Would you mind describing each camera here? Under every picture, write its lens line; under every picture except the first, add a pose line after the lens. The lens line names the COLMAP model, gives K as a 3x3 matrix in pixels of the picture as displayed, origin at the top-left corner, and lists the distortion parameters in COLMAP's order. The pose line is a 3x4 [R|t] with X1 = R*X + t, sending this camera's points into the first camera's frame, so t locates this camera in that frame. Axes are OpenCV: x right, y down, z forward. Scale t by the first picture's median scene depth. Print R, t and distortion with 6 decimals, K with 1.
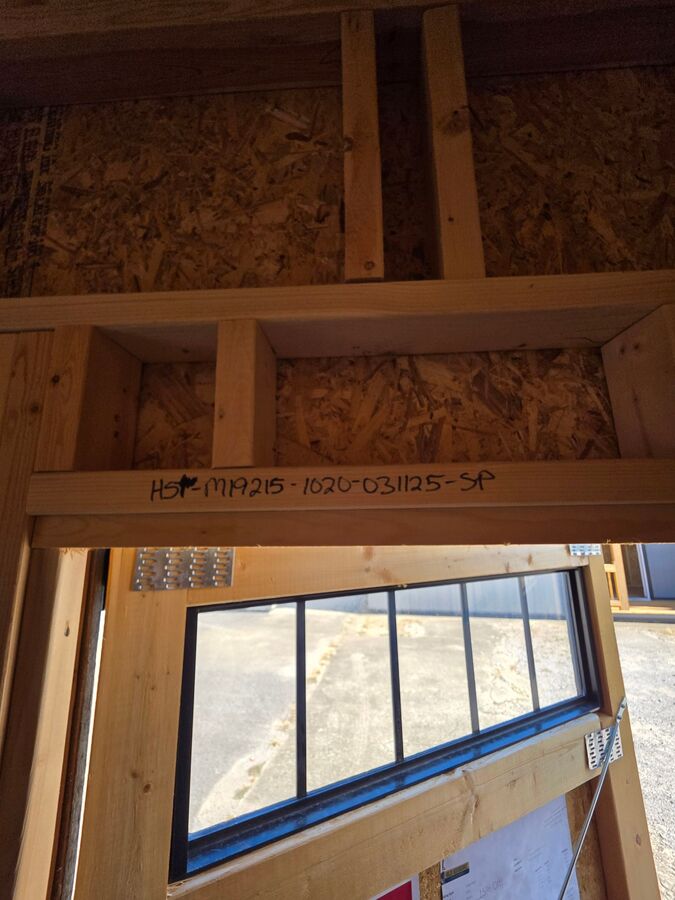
lens RADIAL K [[354.8, 0, 328.1], [0, 354.8, 446.4], [0, 0, 1]] dist [0.000112, -0.000007]
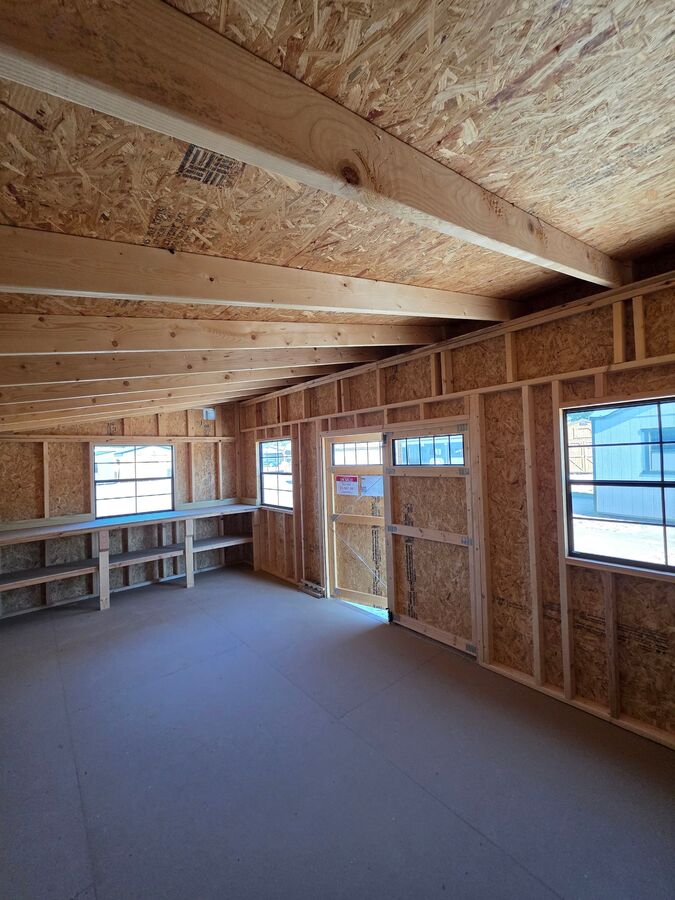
lens RADIAL K [[354.8, 0, 328.1], [0, 354.8, 446.4], [0, 0, 1]] dist [0.000112, -0.000007]
pose [[0.686297, -0.028377, -0.726768, 6.255199], [0.154497, 0.982123, 0.107545, -0.531437], [0.710723, -0.186091, 0.678412, -5.454153]]
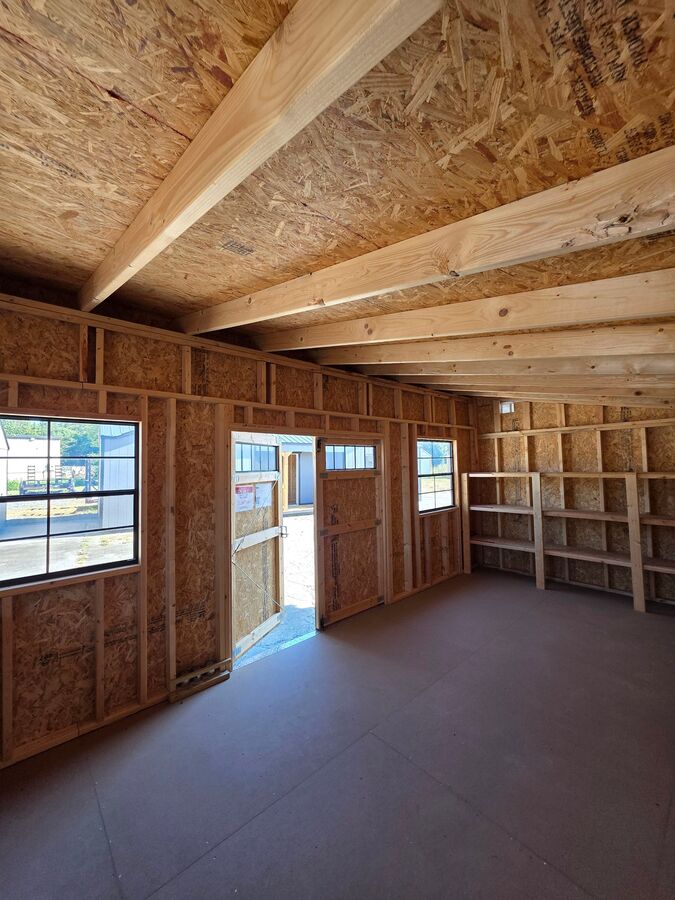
lens RADIAL K [[354.8, 0, 328.1], [0, 354.8, 446.4], [0, 0, 1]] dist [0.000112, -0.000007]
pose [[0.713044, 0.039072, 0.700030, -3.683730], [-0.134608, 0.987501, 0.081994, -0.267771], [-0.688076, -0.152695, 0.709391, -4.901169]]
